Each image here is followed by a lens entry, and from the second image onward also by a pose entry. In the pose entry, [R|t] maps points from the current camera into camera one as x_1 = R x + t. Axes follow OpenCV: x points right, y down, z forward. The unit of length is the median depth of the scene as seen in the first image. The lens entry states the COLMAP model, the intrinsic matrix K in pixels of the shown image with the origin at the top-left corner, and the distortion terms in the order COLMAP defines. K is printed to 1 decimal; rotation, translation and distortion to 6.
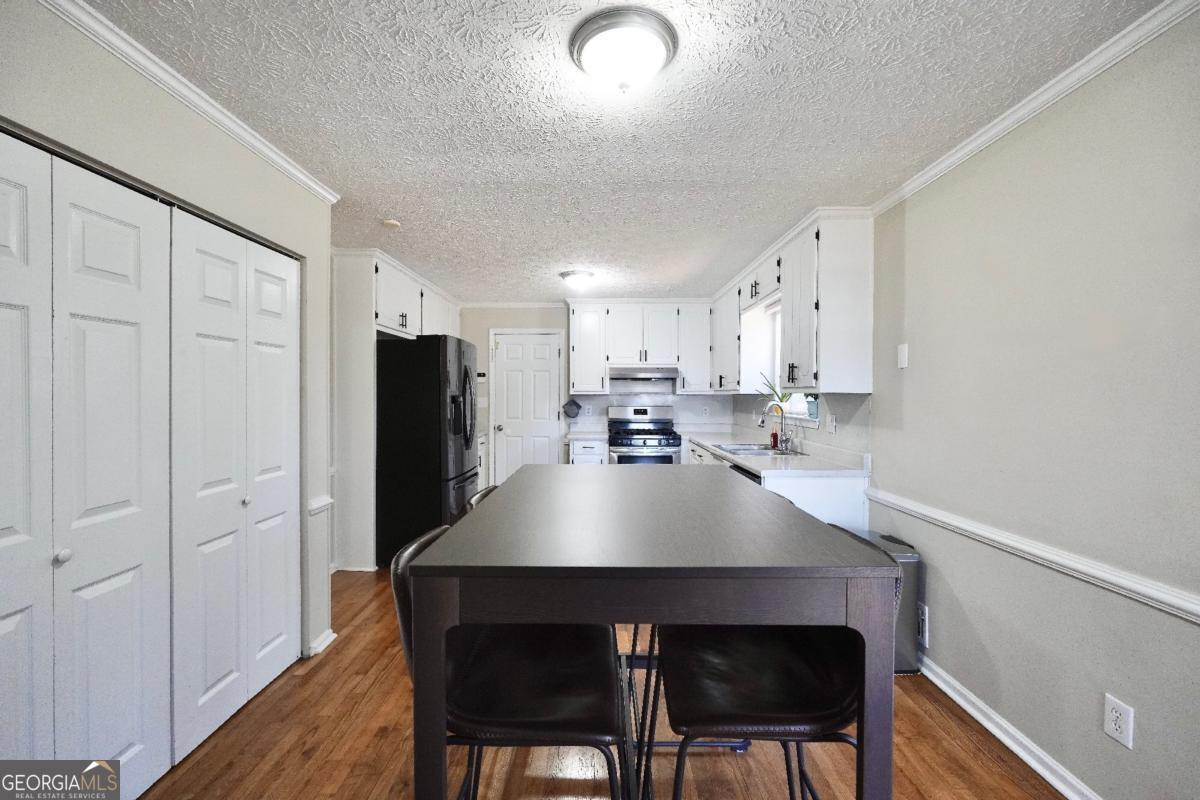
lens RADIAL K [[503.1, 0, 592.5], [0, 503.1, 401.6], [0, 0, 1]] dist [-0.018348, 0.006104]
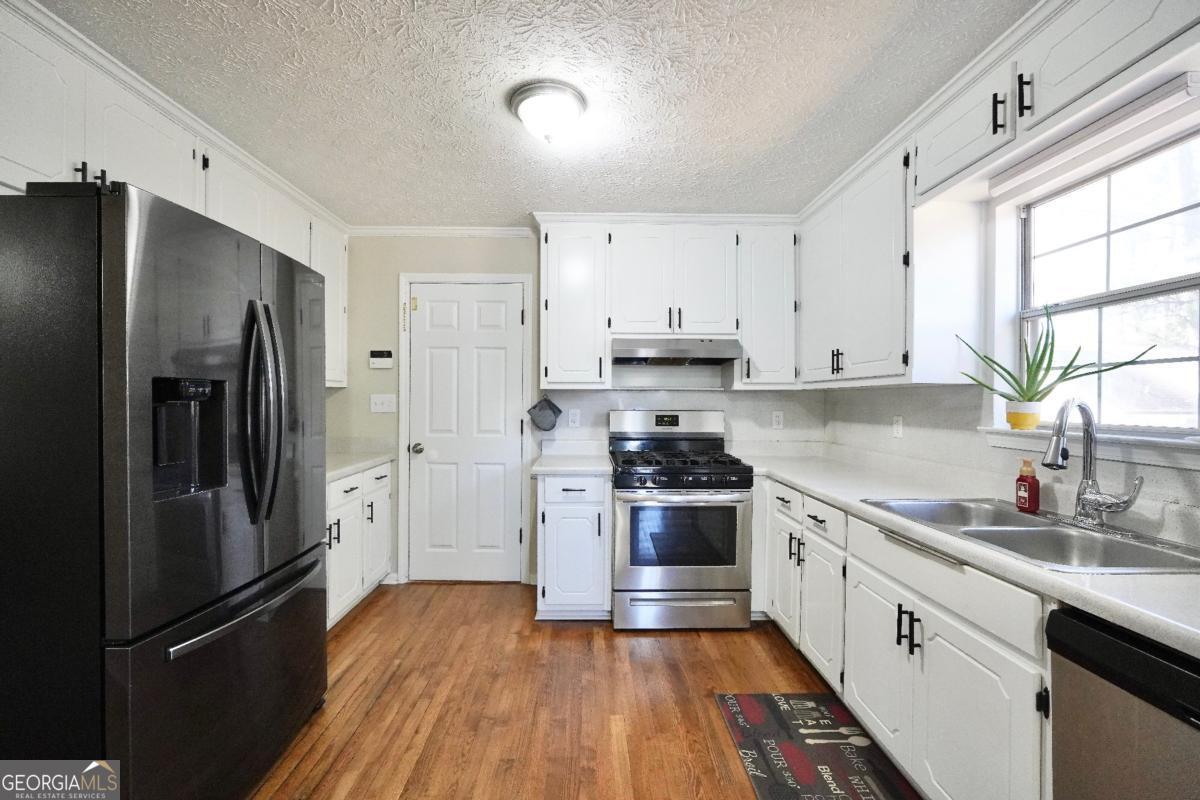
lens RADIAL K [[503.1, 0, 591.7], [0, 503.1, 401.4], [0, 0, 1]] dist [-0.018348, 0.006104]
pose [[0.999684, 0.003041, 0.024953, -0.002341], [-0.002787, 0.999944, -0.010193, 0.004759], [-0.024982, 0.010120, 0.999637, 0.447859]]
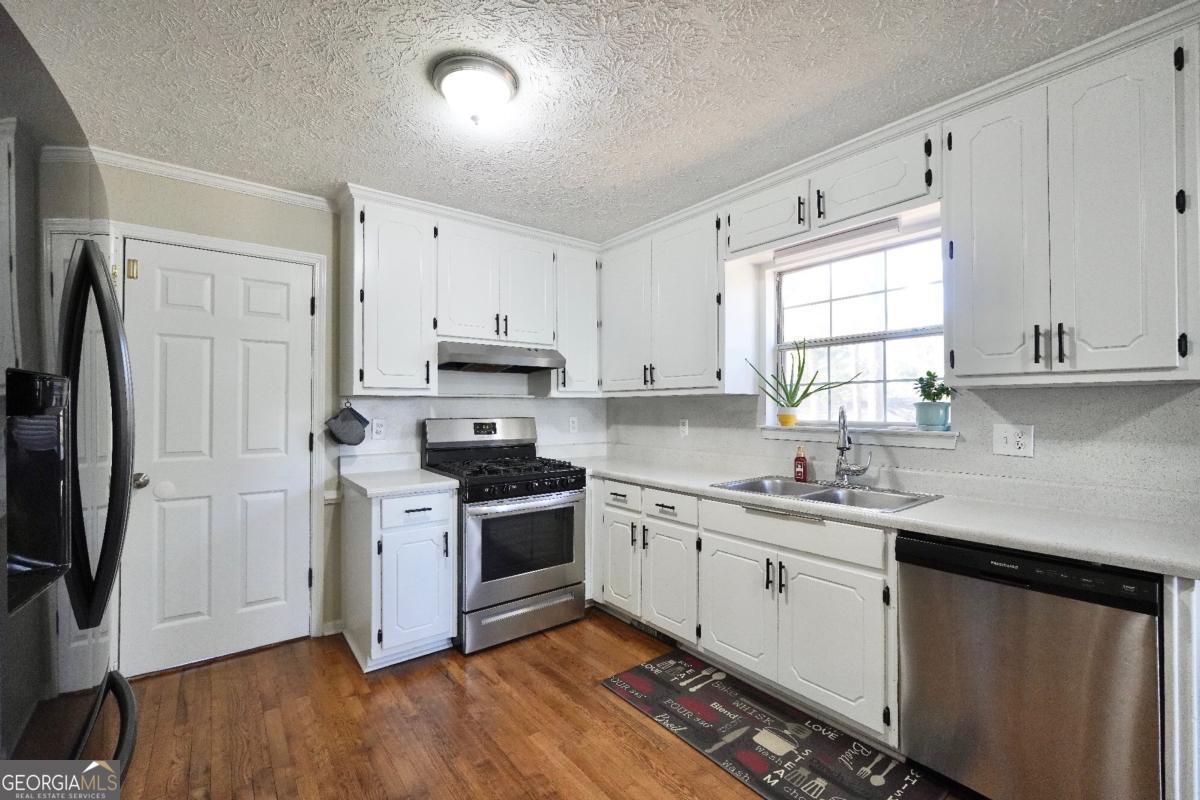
lens RADIAL K [[503.1, 0, 594.5], [0, 503.1, 401.6], [0, 0, 1]] dist [-0.018348, 0.006104]
pose [[0.786514, 0.003854, 0.617560, -0.152072], [0.011491, 0.999716, -0.020875, 0.003519], [-0.617465, 0.023515, 0.786247, 0.502911]]
